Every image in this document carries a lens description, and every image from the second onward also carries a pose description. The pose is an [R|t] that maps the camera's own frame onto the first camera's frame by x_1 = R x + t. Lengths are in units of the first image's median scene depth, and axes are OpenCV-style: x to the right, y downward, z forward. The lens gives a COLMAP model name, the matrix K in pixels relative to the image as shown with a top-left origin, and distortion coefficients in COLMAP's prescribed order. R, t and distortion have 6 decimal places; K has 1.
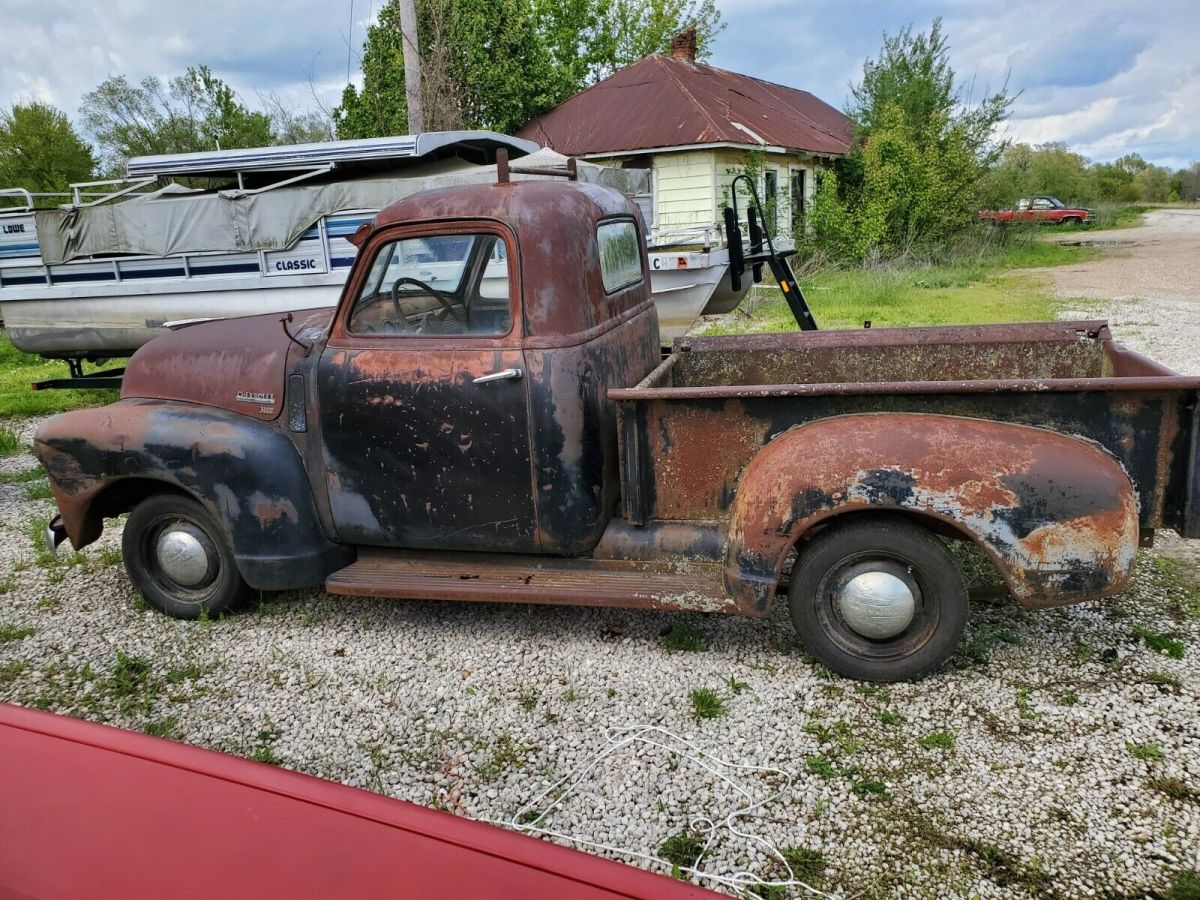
lens RADIAL K [[937.0, 0, 593.5], [0, 937.0, 453.5], [0, 0, 1]] dist [-0.041795, 0.069788]
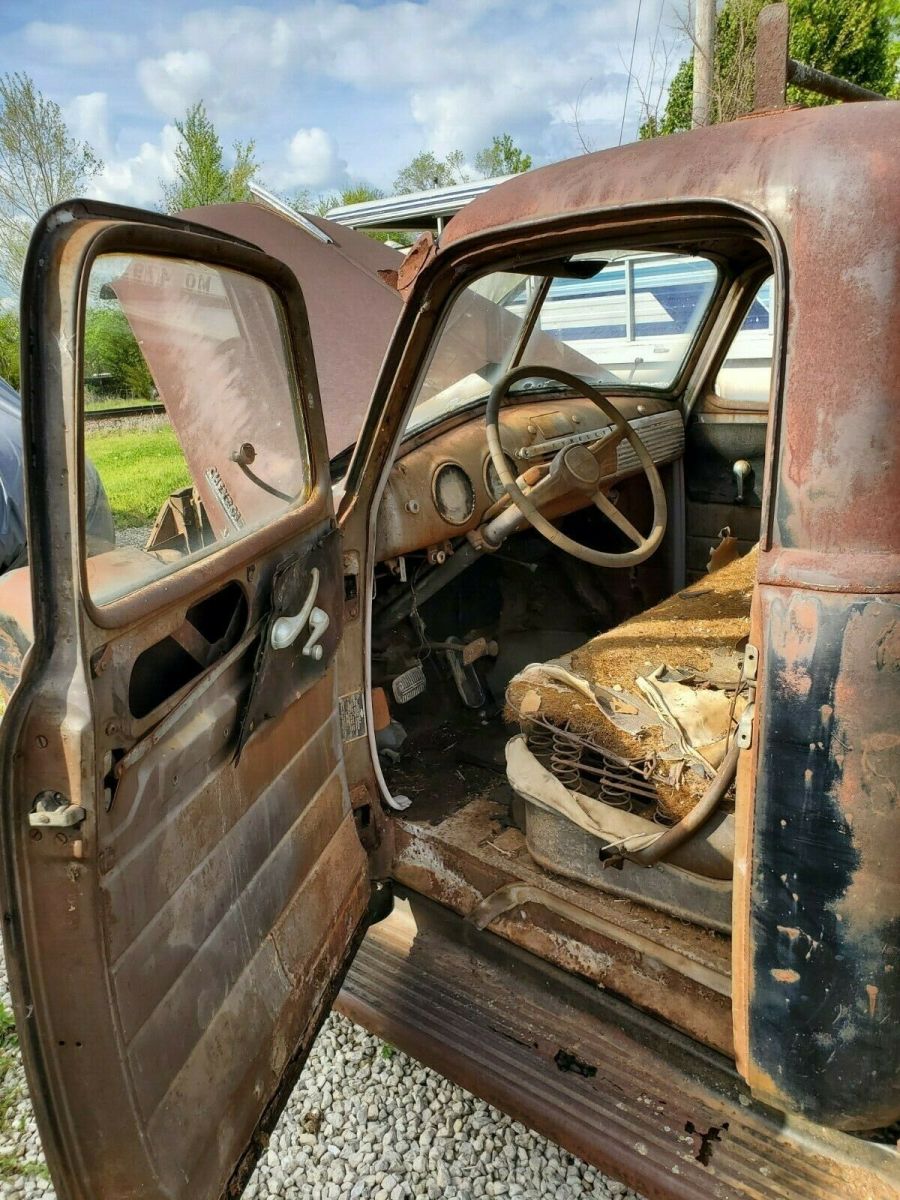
lens RADIAL K [[920.8, 0, 450.0], [0, 920.8, 600.0], [0, 0, 1]] dist [0.023330, -0.010153]
pose [[0.907555, 0.122179, -0.401767, -0.039031], [-0.090258, 0.991132, 0.097522, -0.122031], [0.410119, -0.052244, 0.910534, 0.604331]]
